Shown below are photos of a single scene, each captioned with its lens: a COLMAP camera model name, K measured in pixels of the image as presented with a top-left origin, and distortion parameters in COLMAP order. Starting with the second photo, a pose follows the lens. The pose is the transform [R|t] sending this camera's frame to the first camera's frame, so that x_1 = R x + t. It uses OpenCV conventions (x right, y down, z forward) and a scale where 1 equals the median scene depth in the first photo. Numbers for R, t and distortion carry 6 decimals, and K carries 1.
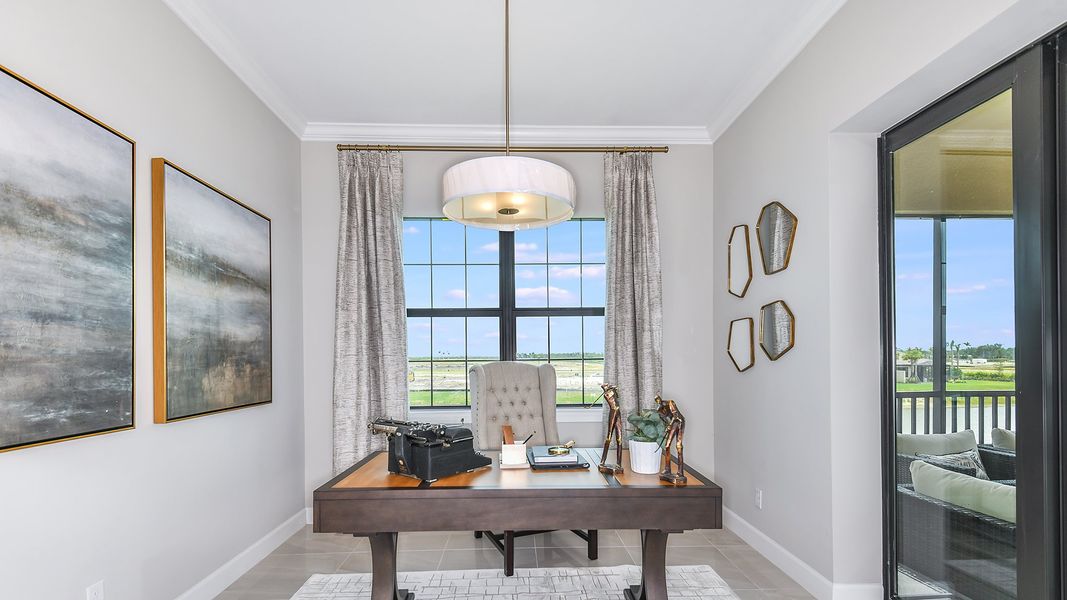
lens RADIAL K [[473.5, 0, 530.9], [0, 473.5, 357.2], [0, 0, 1]] dist [-0.001535, -0.000303]
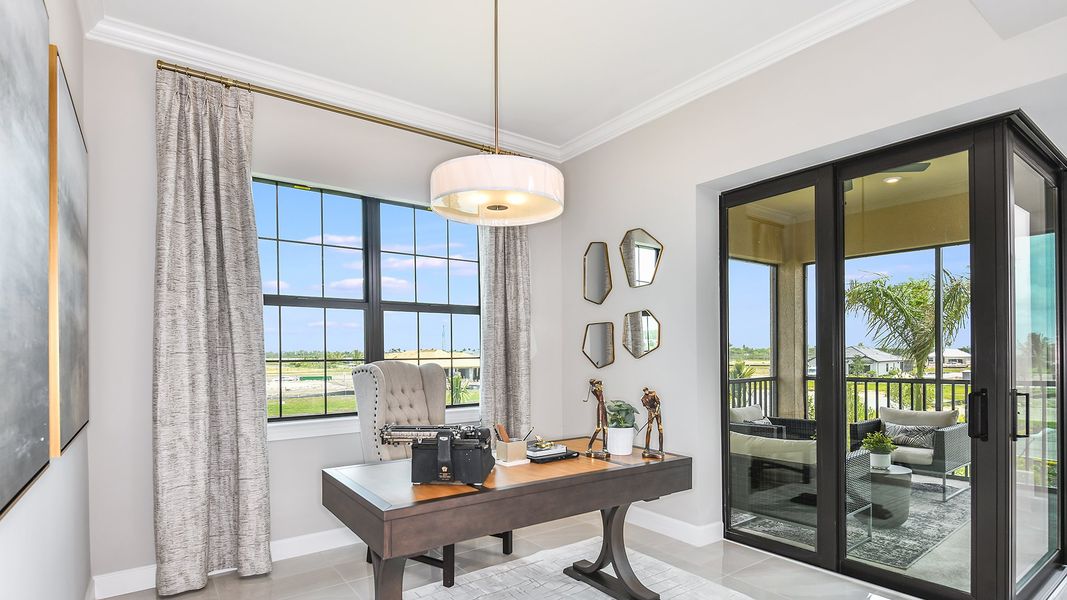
lens RADIAL K [[534.2, 0, 541.5], [0, 534.2, 344.8], [0, 0, 1]] dist [0.000169, -0.022466]
pose [[0.814739, 0.013612, 0.579668, -0.402006], [-0.002943, 0.999809, -0.019341, -0.002631], [-0.579820, 0.014052, 0.814623, 0.015016]]
